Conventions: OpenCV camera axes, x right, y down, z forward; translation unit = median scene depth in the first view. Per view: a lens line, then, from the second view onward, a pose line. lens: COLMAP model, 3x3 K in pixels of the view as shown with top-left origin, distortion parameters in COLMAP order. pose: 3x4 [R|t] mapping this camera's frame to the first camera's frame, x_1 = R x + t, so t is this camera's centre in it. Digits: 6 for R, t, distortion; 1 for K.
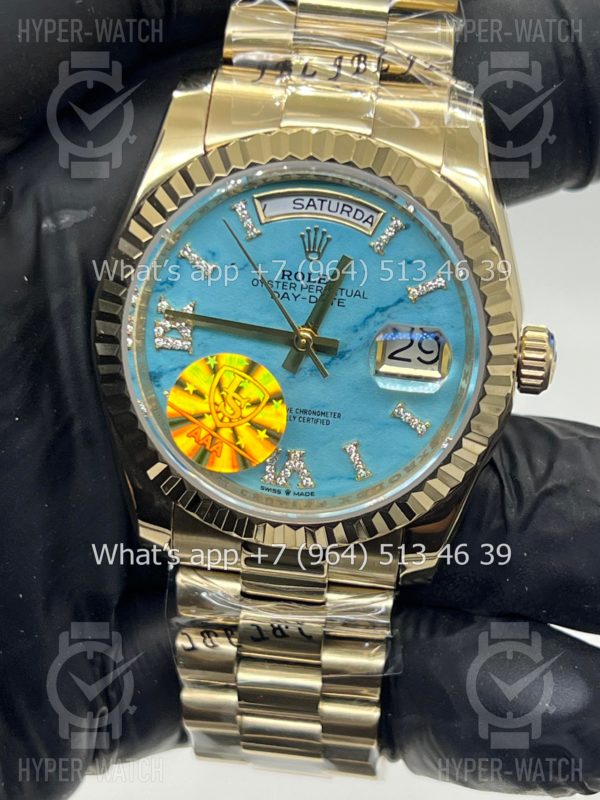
lens RADIAL K [[1814.0, 0, 303.4], [0, 1814.0, 395.0], [0, 0, 1]] dist [0.294775, 0.000000]
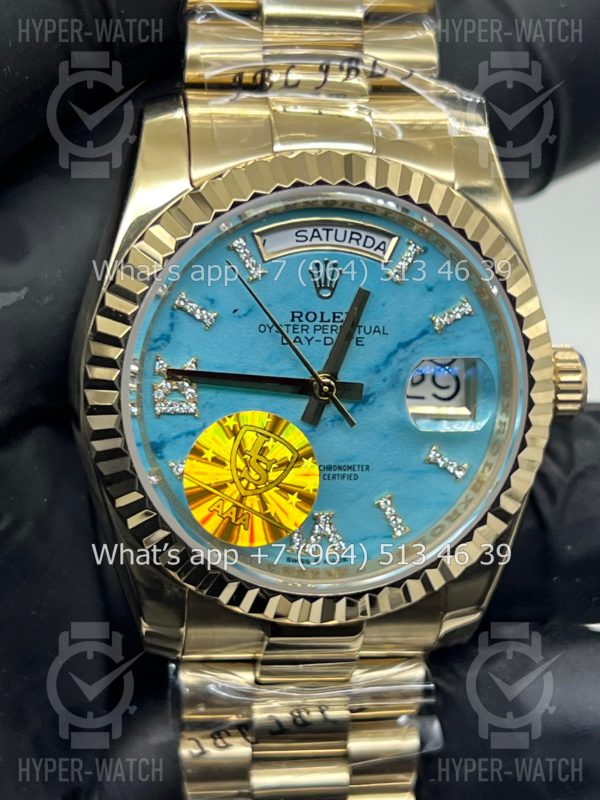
lens RADIAL K [[1814.0, 0, 299.3], [0, 1814.0, 394.1], [0, 0, 1]] dist [0.294775, 0.000000]
pose [[0.972948, -0.104963, 0.205802, -0.193986], [0.111763, 0.993499, -0.021668, -0.009120], [-0.202190, 0.044083, 0.978354, 0.134471]]
